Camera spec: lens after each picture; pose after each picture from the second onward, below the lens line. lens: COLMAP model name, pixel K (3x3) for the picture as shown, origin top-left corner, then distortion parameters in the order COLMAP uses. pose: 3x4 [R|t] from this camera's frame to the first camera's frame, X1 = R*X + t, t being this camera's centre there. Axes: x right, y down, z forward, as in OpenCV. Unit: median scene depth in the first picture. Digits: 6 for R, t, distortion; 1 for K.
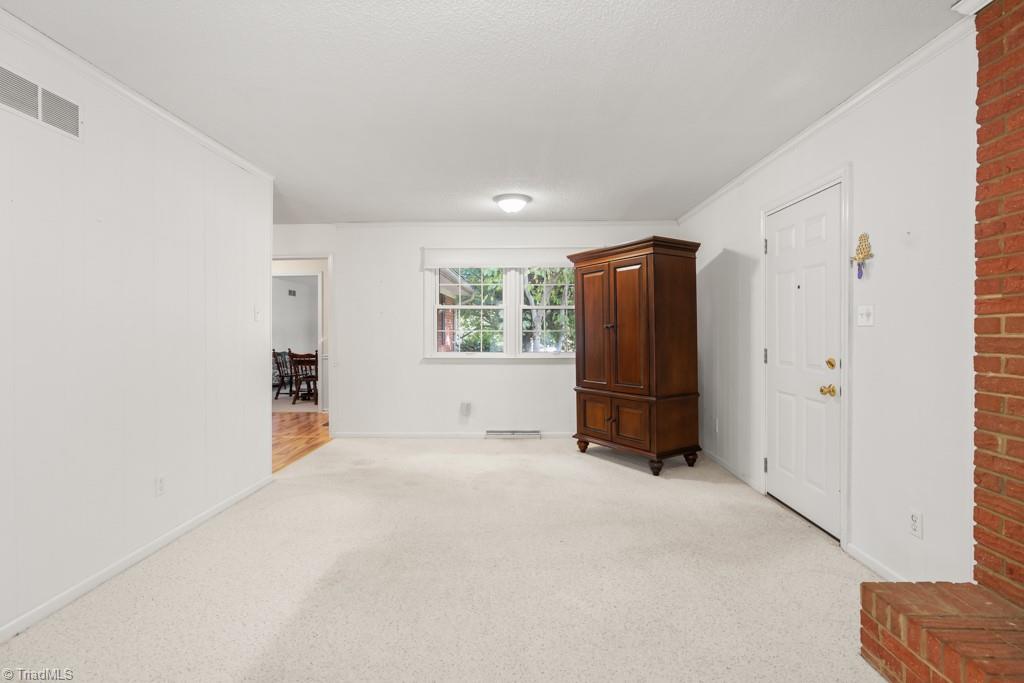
lens RADIAL K [[460.3, 0, 514.3], [0, 460.3, 329.9], [0, 0, 1]] dist [-0.002755, -0.000216]
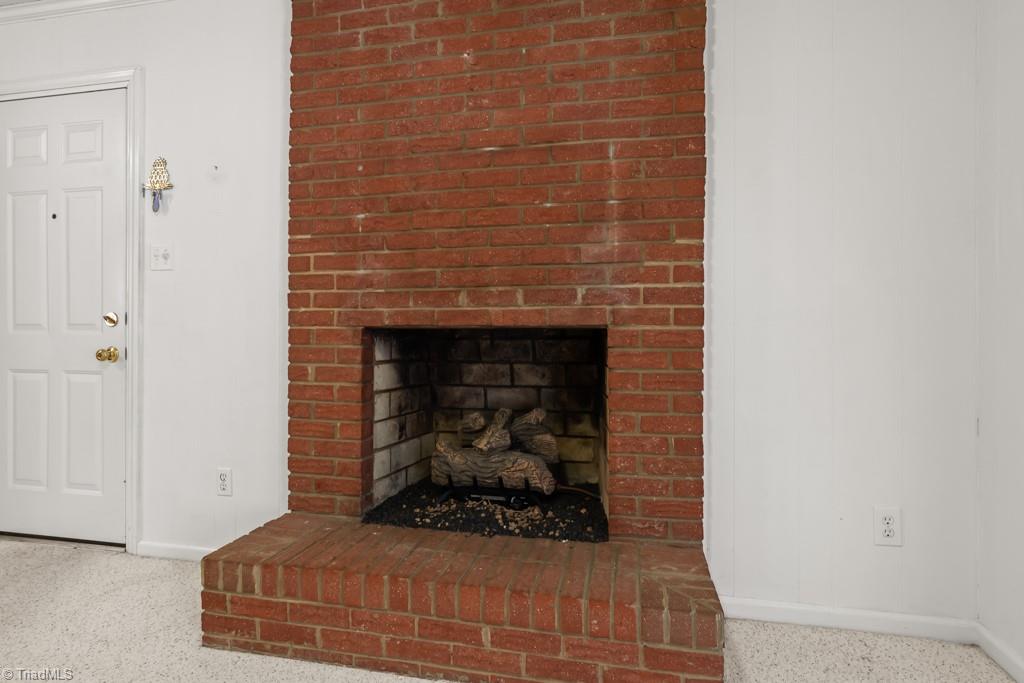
lens RADIAL K [[535.2, 0, 512.7], [0, 535.2, 330.8], [0, 0, 1]] dist [-0.002320, 0.000232]
pose [[0.191802, 0.004227, 0.981425, -0.086375], [-0.003482, 0.999987, -0.003626, 0.147588], [-0.981428, -0.002722, 0.191814, 0.278825]]
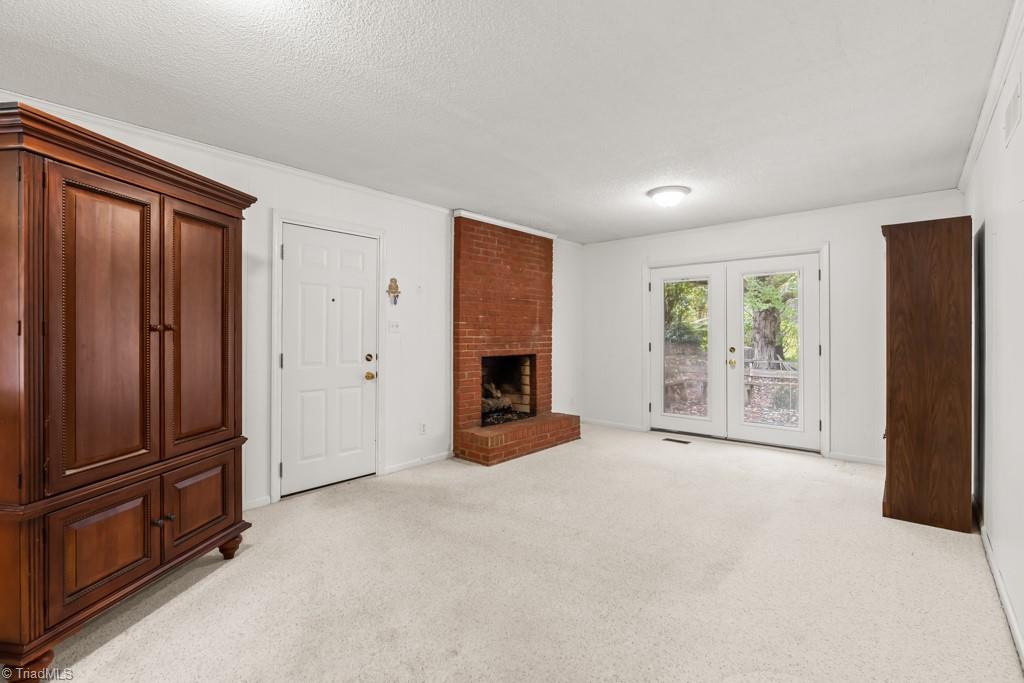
lens RADIAL K [[460.3, 0, 514.3], [0, 460.3, 329.9], [0, 0, 1]] dist [-0.002755, -0.000216]
pose [[-0.758473, -0.000170, 0.651704, -0.996104], [-0.005936, 0.999960, -0.006647, -0.014232], [-0.651677, -0.008910, -0.758444, 2.894660]]
